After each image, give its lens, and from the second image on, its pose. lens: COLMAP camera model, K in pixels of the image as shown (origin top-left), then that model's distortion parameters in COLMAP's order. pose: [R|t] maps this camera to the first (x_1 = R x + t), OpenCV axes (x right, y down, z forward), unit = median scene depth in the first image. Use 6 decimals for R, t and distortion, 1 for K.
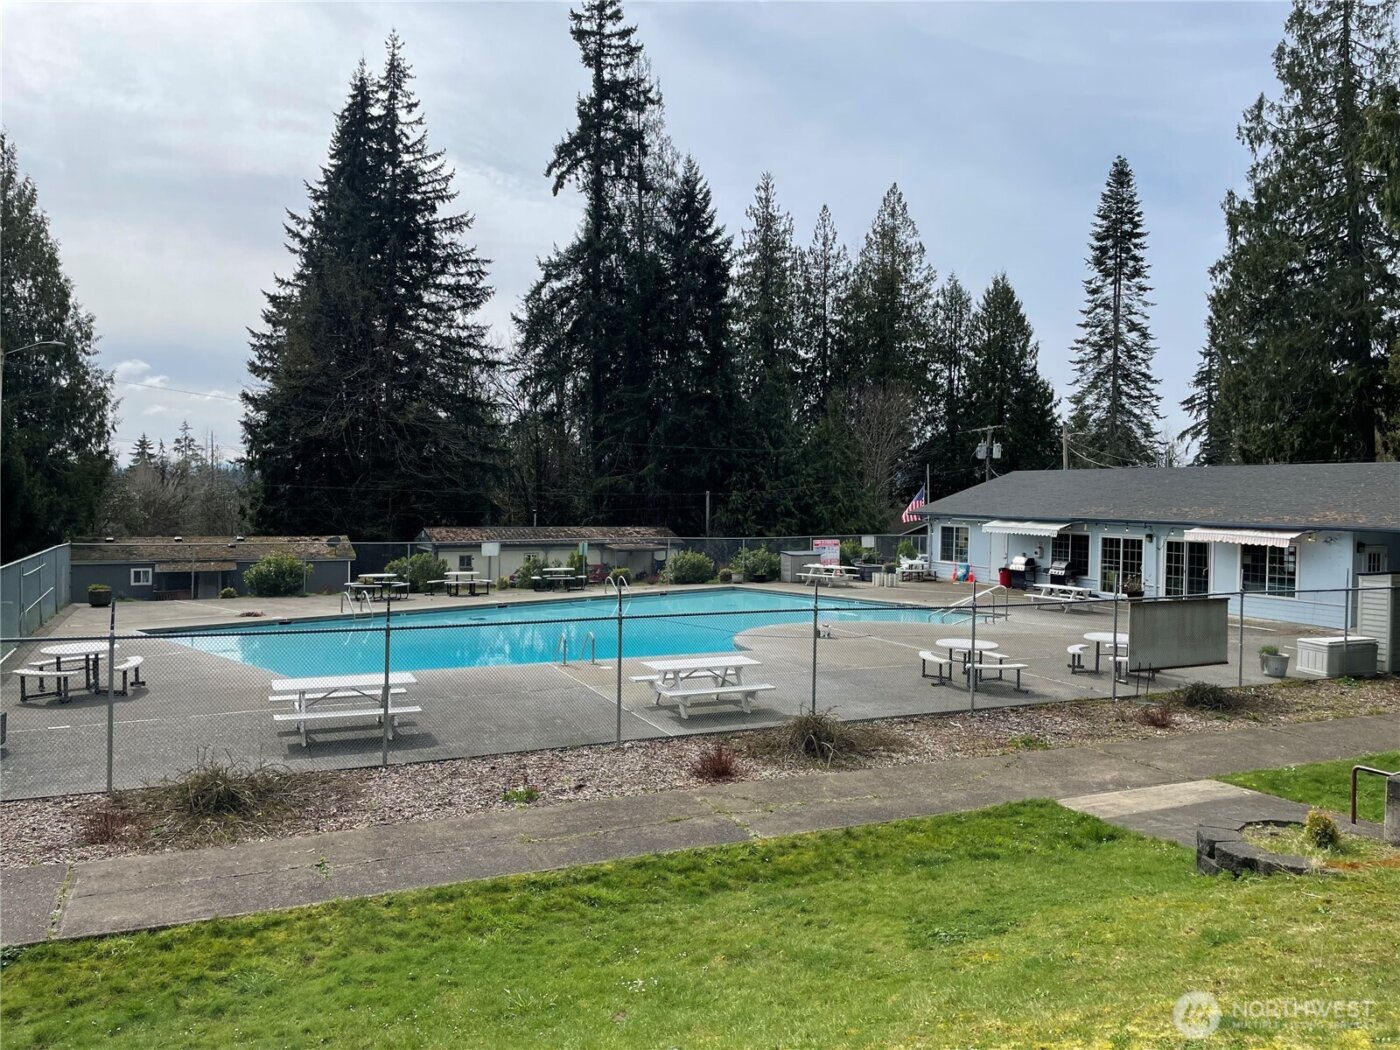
lens RADIAL K [[1058.1, 0, 705.2], [0, 1058.1, 518.2], [0, 0, 1]] dist [0.078396, -0.102328]
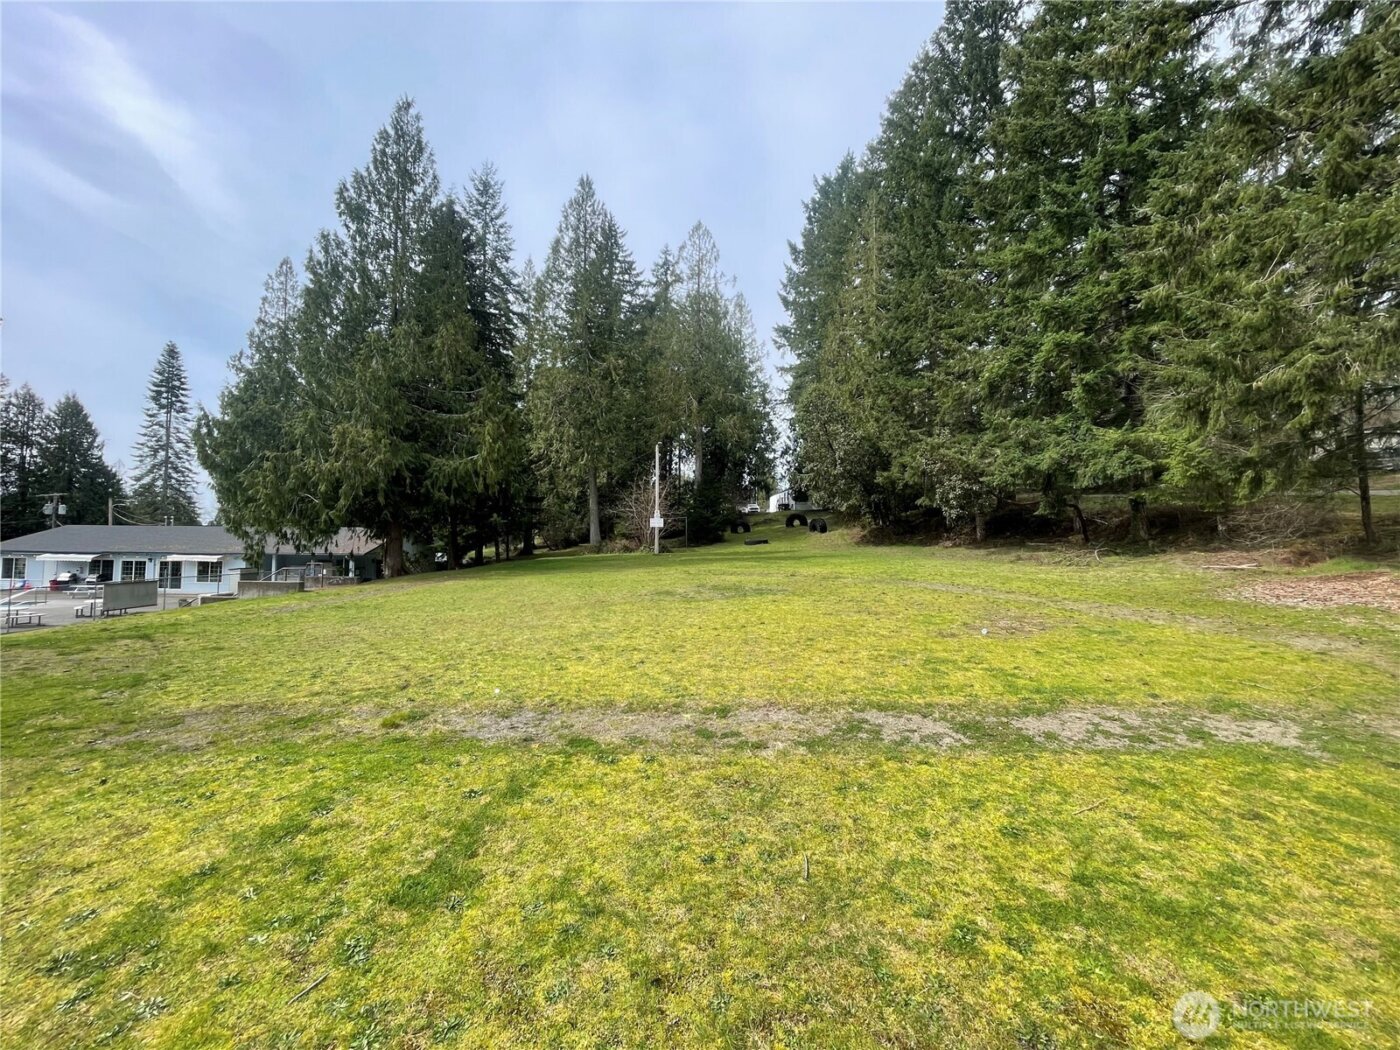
lens RADIAL K [[554.2, 0, 702.2], [0, 554.2, 522.0], [0, 0, 1]] dist [0.000322, -0.004734]
pose [[0.440484, 0.026432, 0.897371, -0.027219], [0.016527, 0.999158, -0.037542, 0.000702], [-0.897608, 0.031368, 0.439676, -0.150201]]
